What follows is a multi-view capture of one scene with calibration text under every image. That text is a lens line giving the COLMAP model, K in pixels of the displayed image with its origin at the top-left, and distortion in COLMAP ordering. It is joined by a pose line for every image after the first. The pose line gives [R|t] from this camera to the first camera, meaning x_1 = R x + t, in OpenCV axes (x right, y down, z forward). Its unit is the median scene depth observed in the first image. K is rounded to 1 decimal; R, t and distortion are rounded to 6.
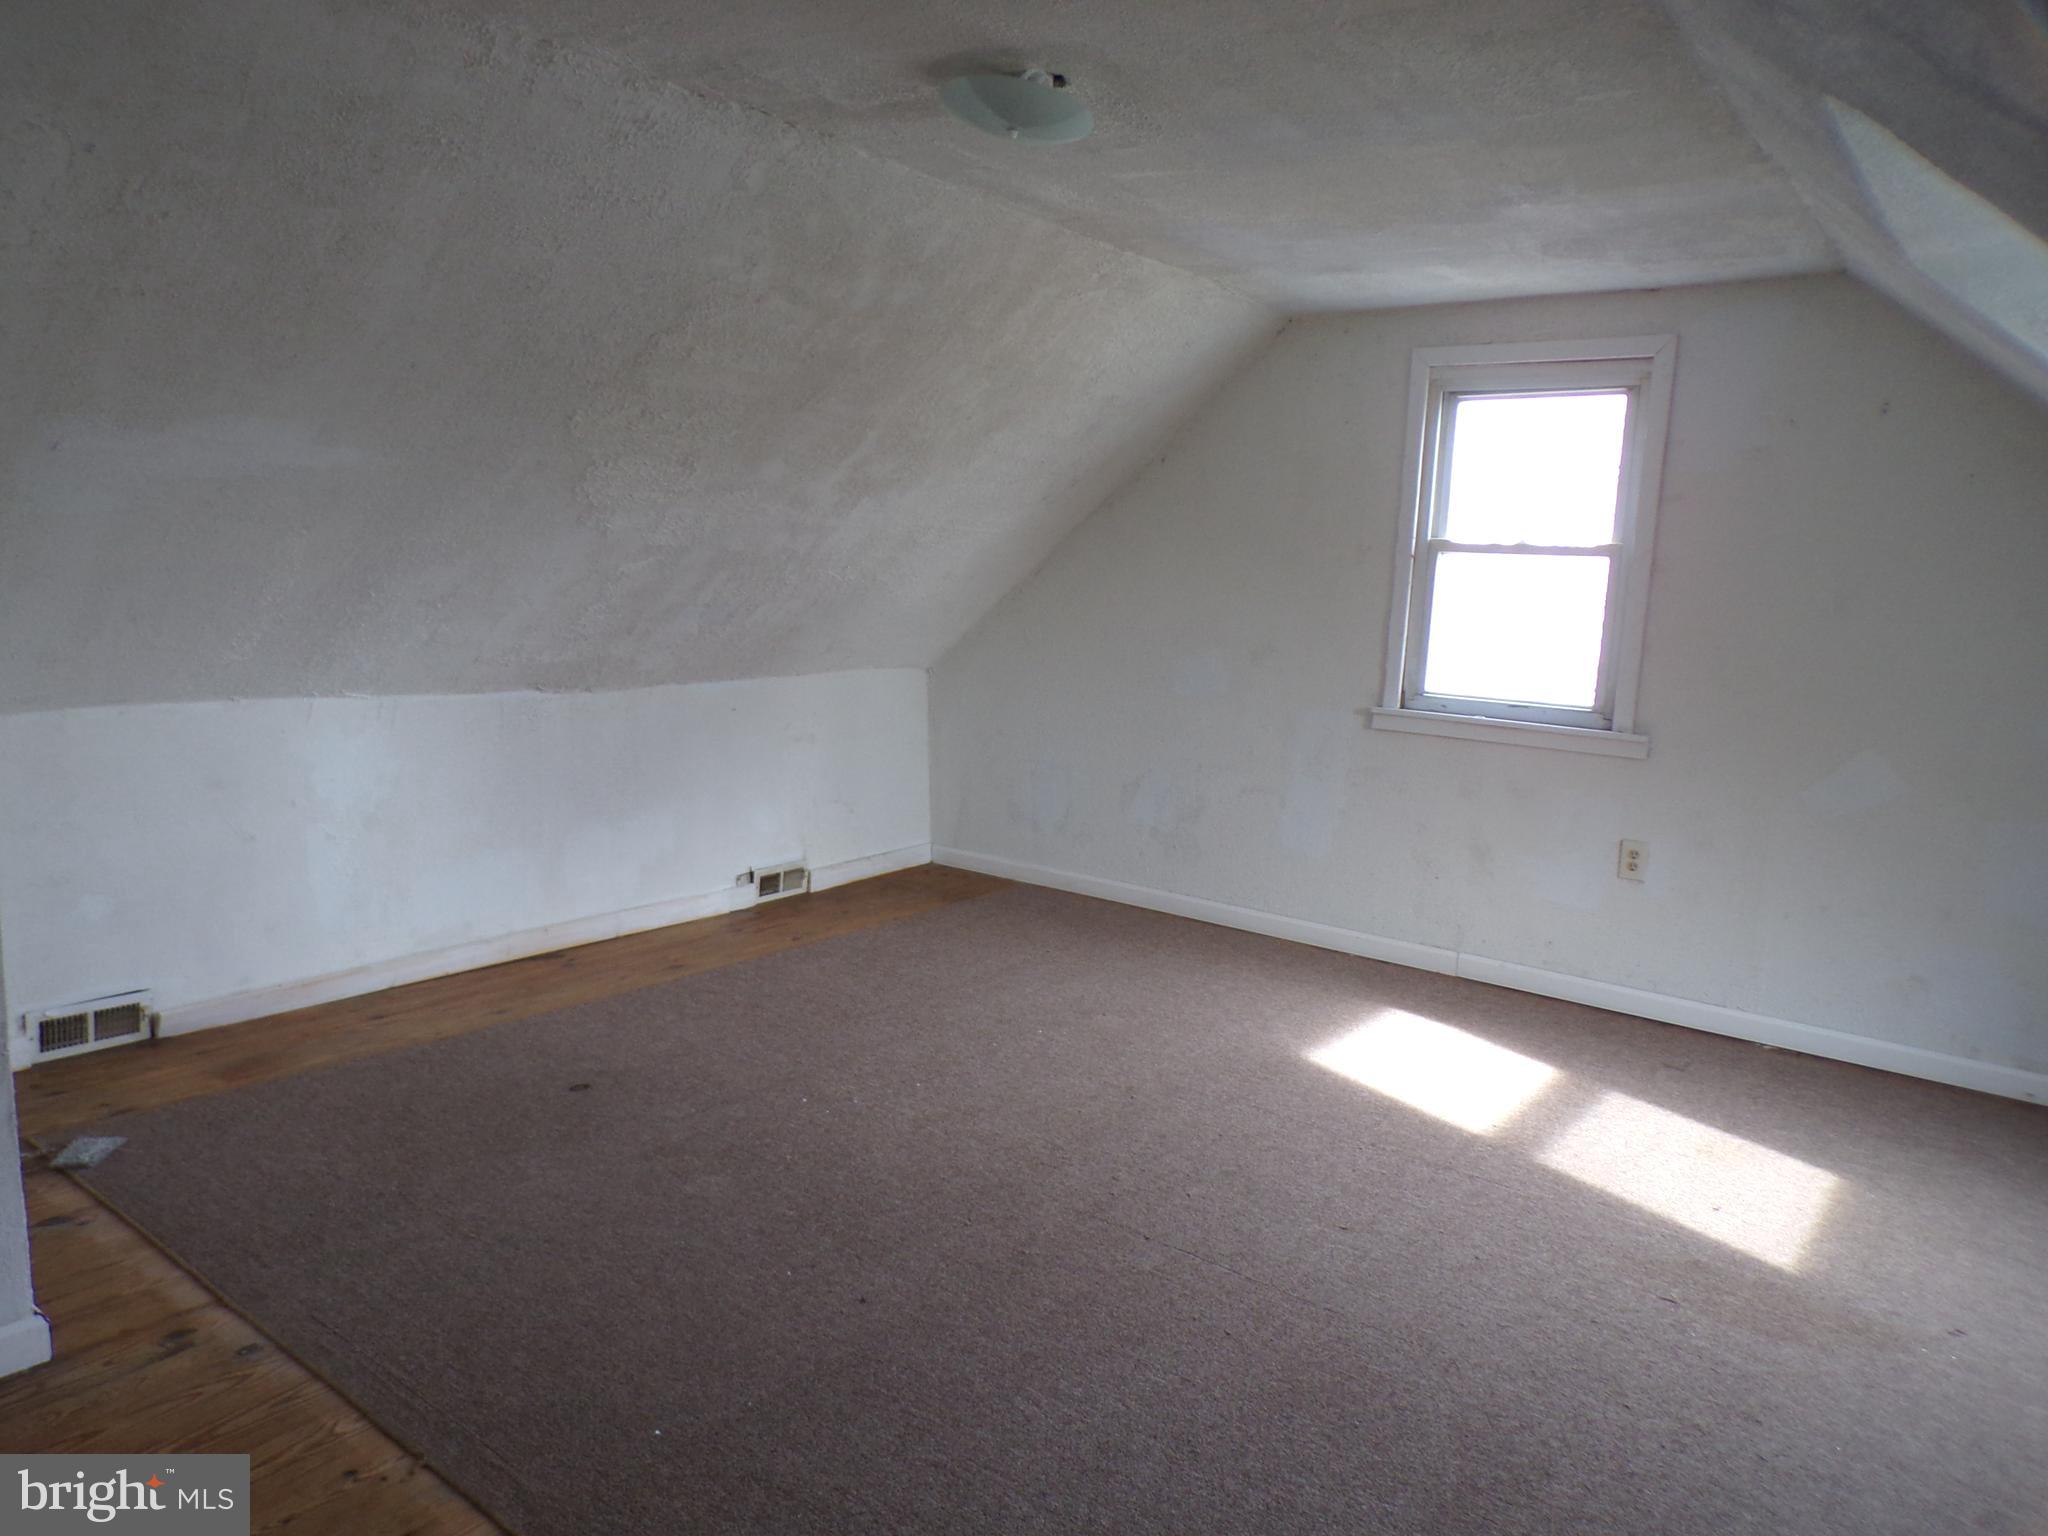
lens RADIAL K [[1401.1, 0, 993.0], [0, 1401.1, 779.3], [0, 0, 1]] dist [-0.014977, 0.021211]
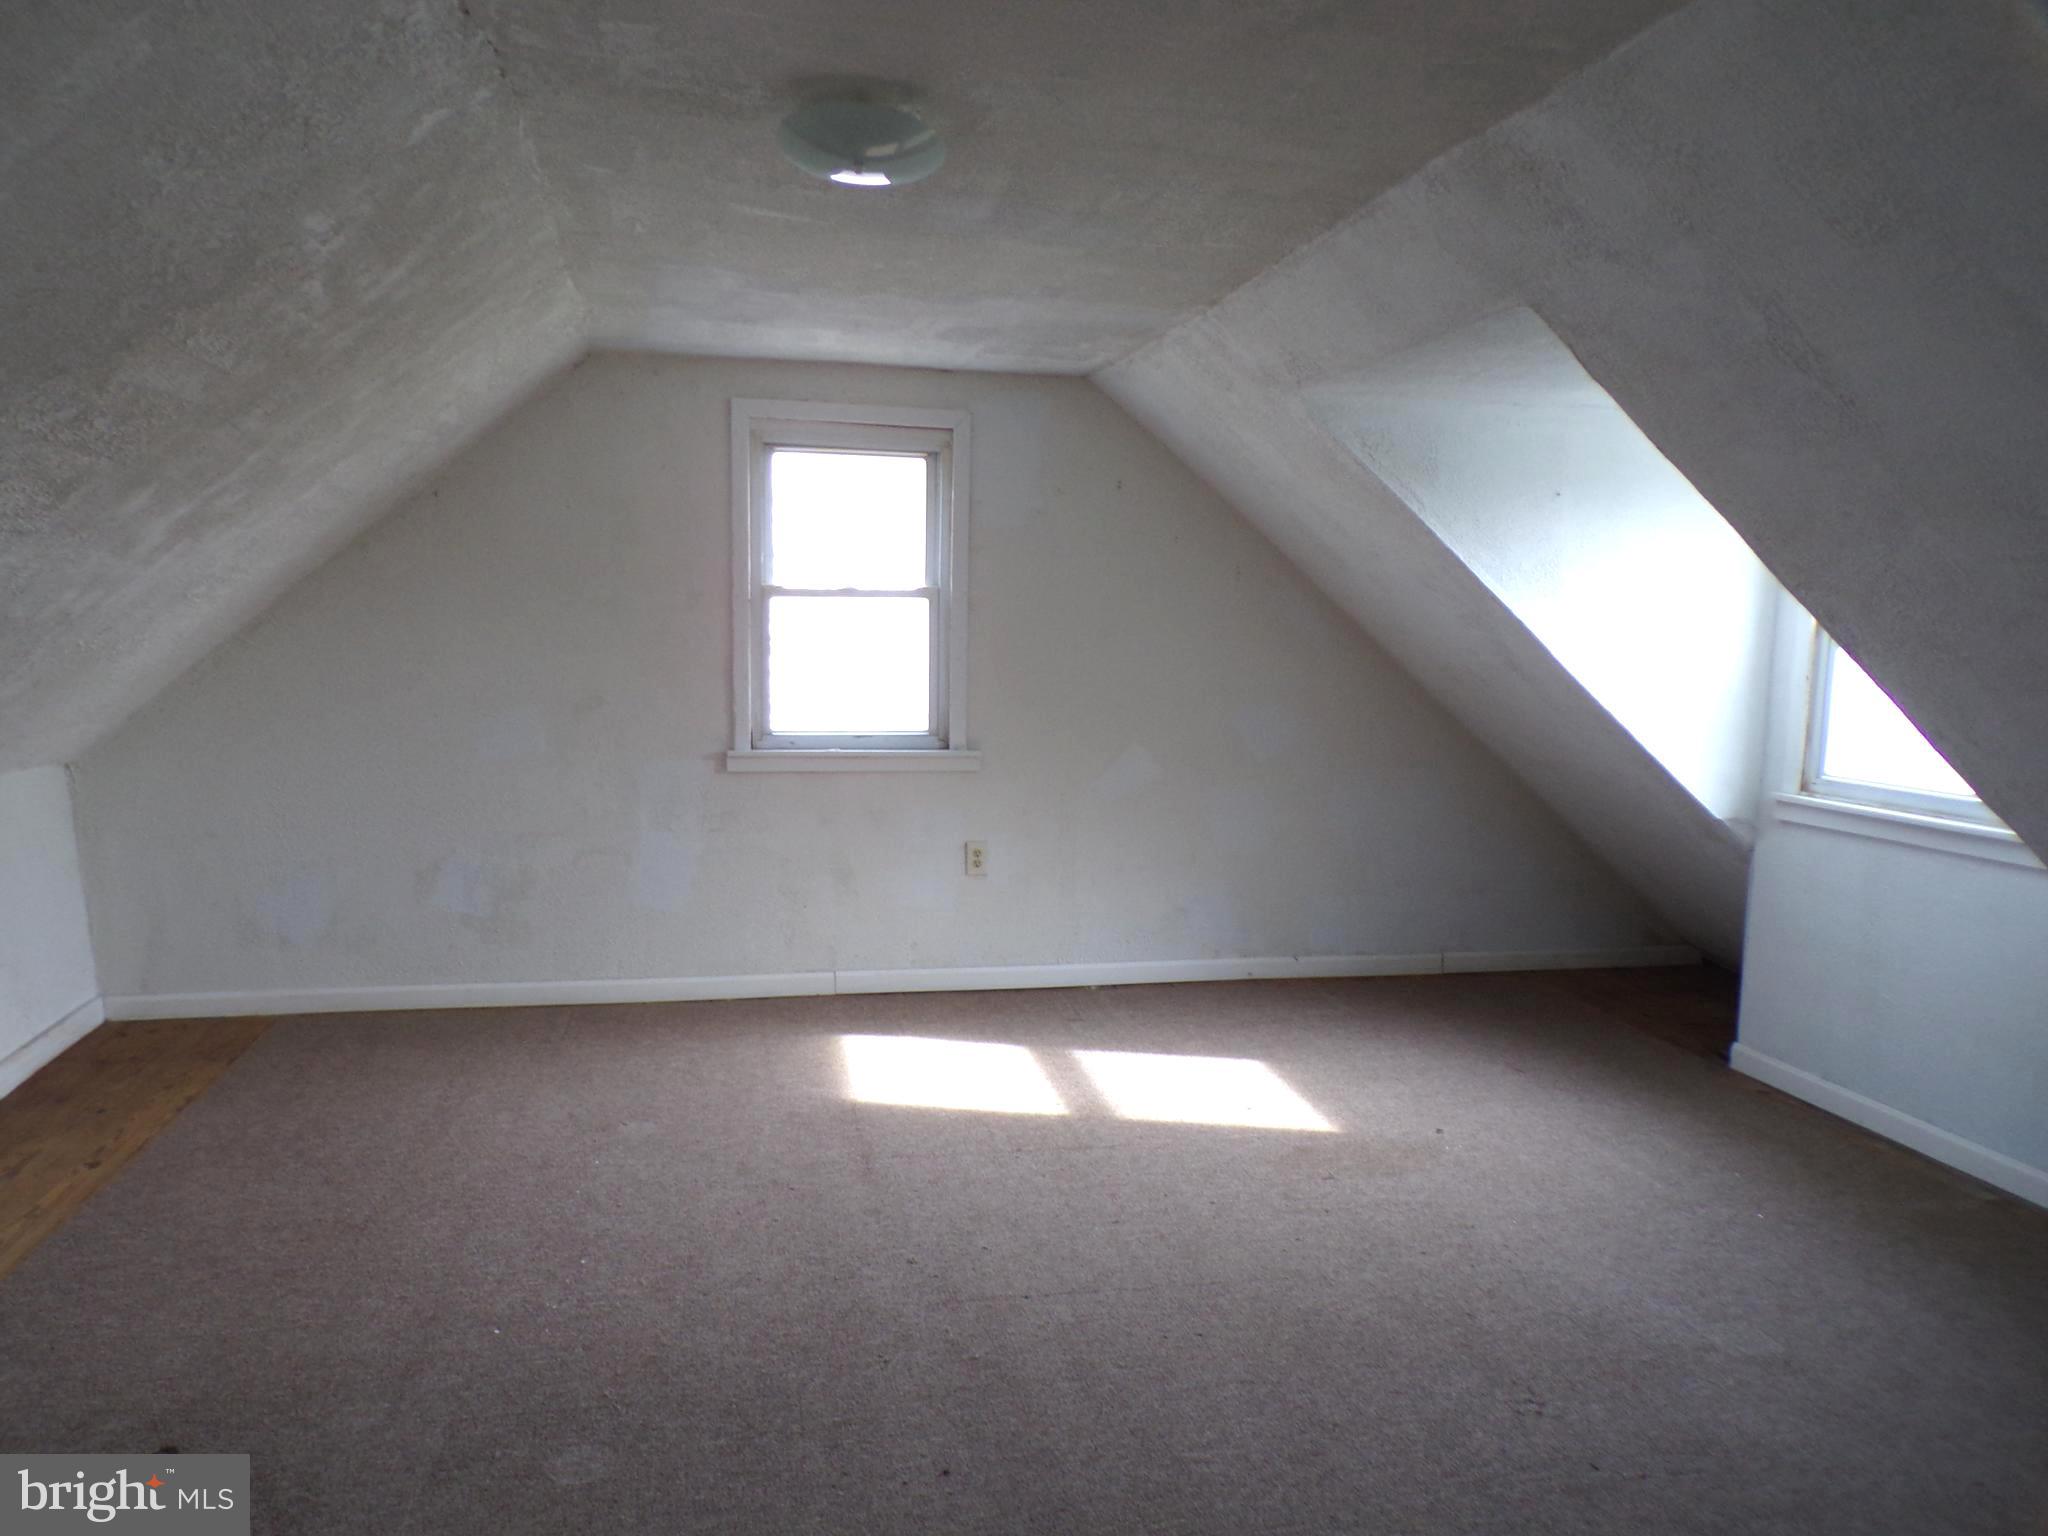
lens RADIAL K [[1401.1, 0, 1006.5], [0, 1401.1, 778.3], [0, 0, 1]] dist [-0.014977, 0.021211]
pose [[0.647511, -0.117190, 0.752991, -0.391643], [0.129645, 0.990641, 0.042691, -0.053796], [-0.750947, 0.069979, 0.656644, 0.209186]]
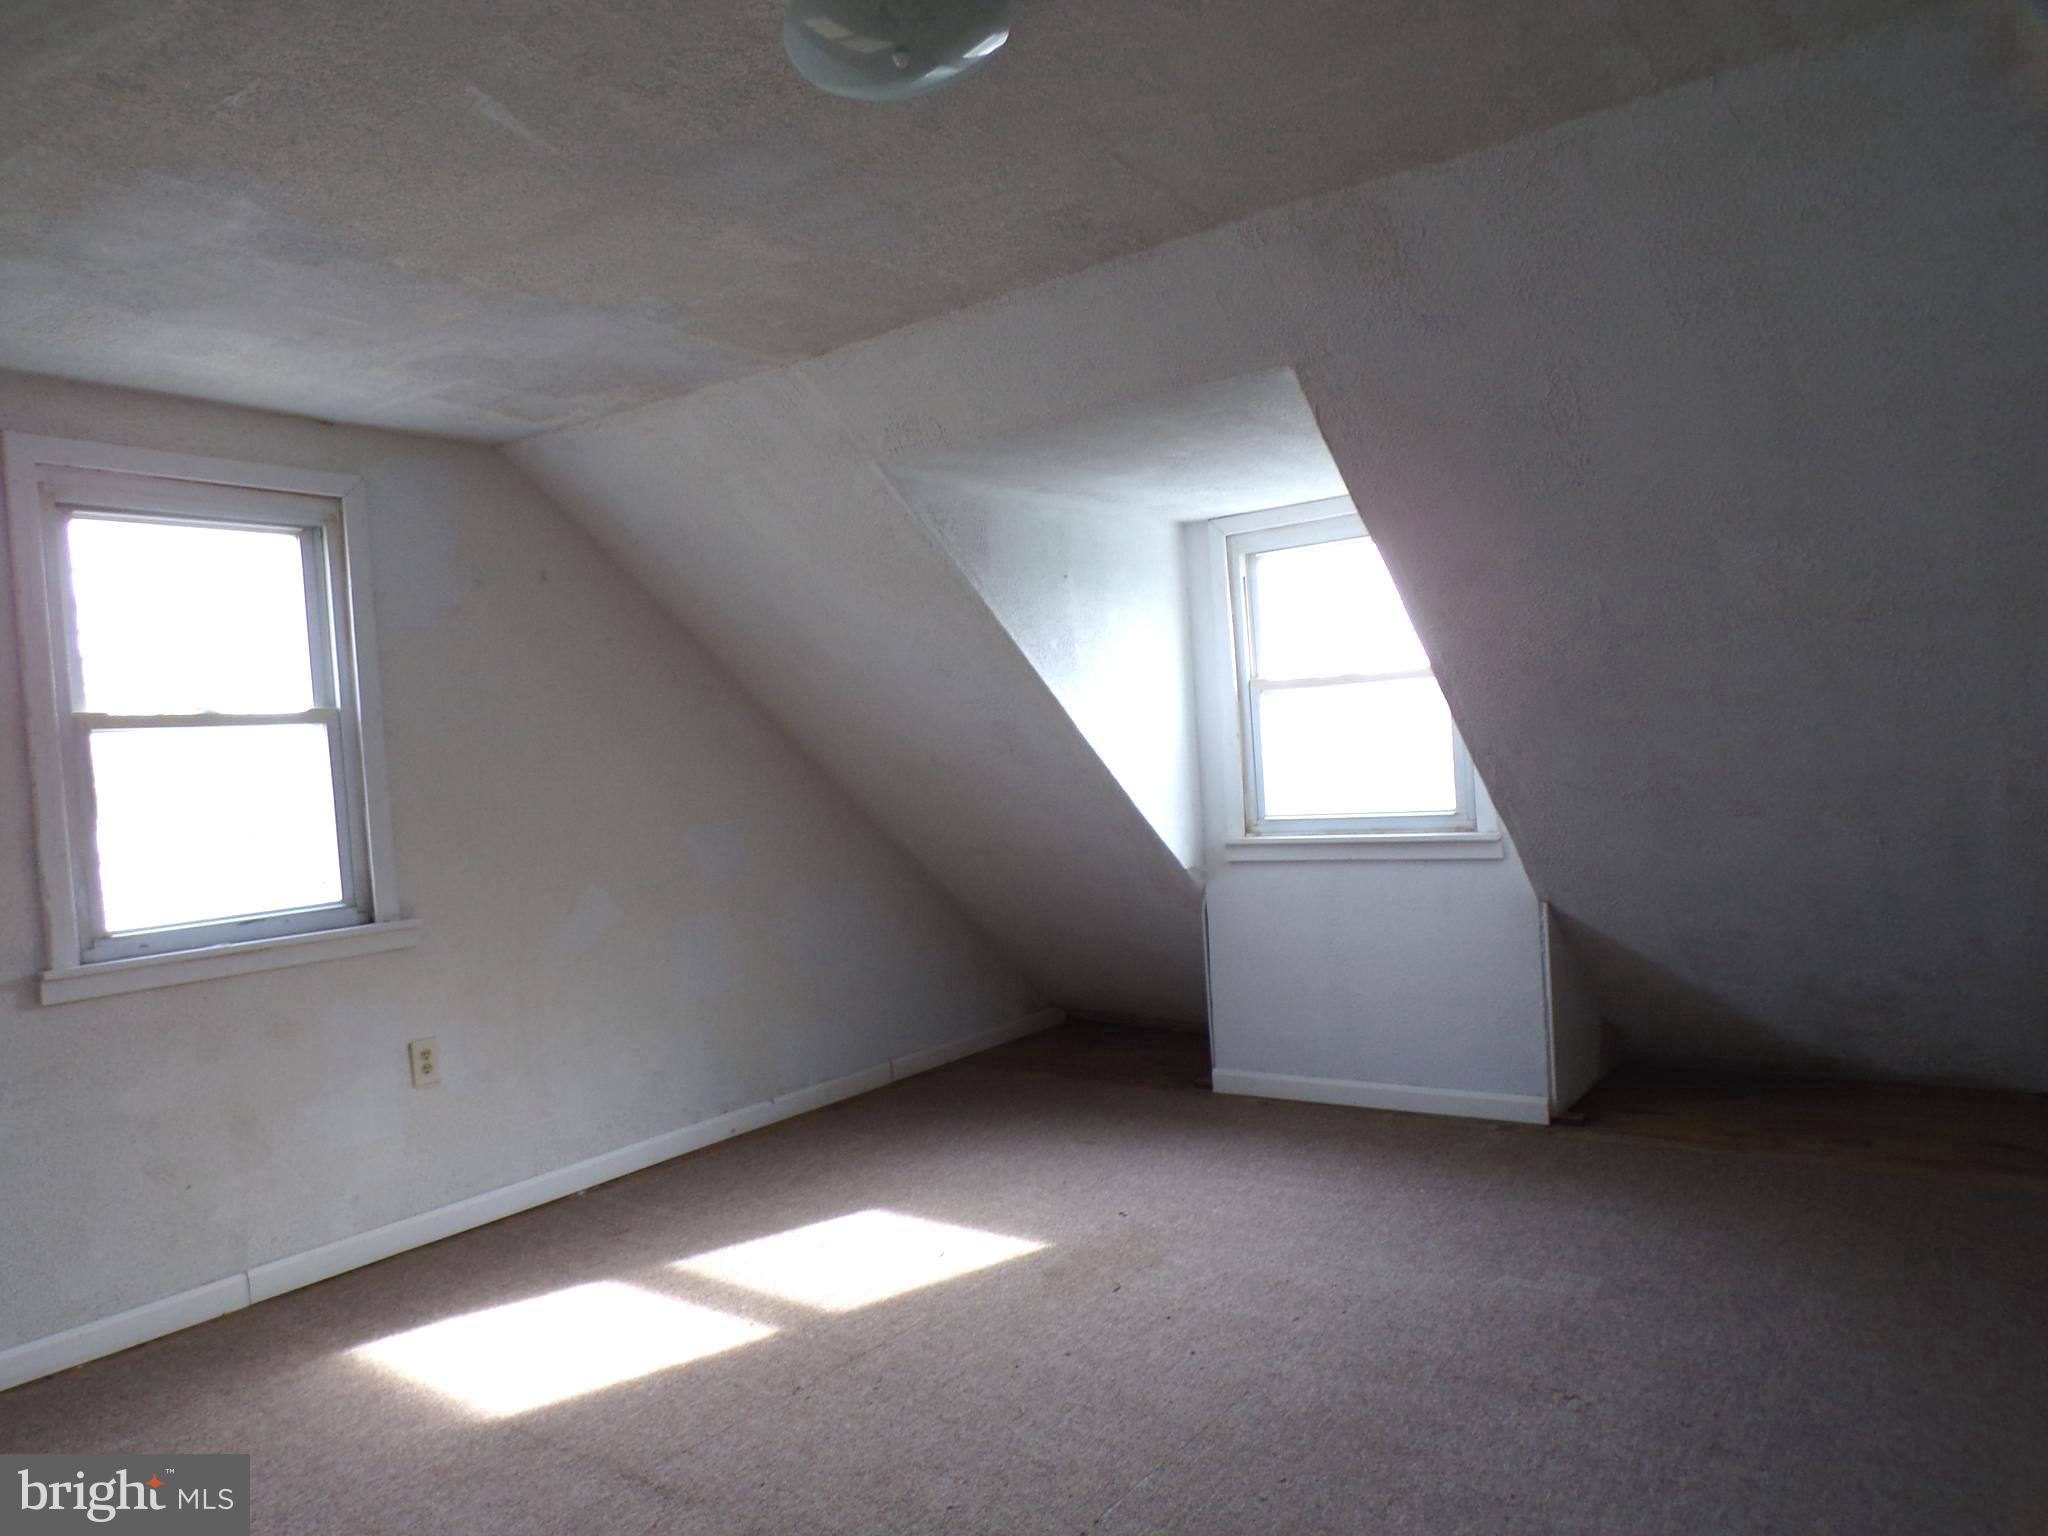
lens RADIAL K [[1401.1, 0, 993.1], [0, 1401.1, 779.1], [0, 0, 1]] dist [-0.014977, 0.021211]
pose [[-0.031783, -0.059913, 0.997698, -0.409454], [0.222782, 0.972665, 0.065506, -0.090755], [-0.974350, 0.224351, -0.017567, 0.623297]]
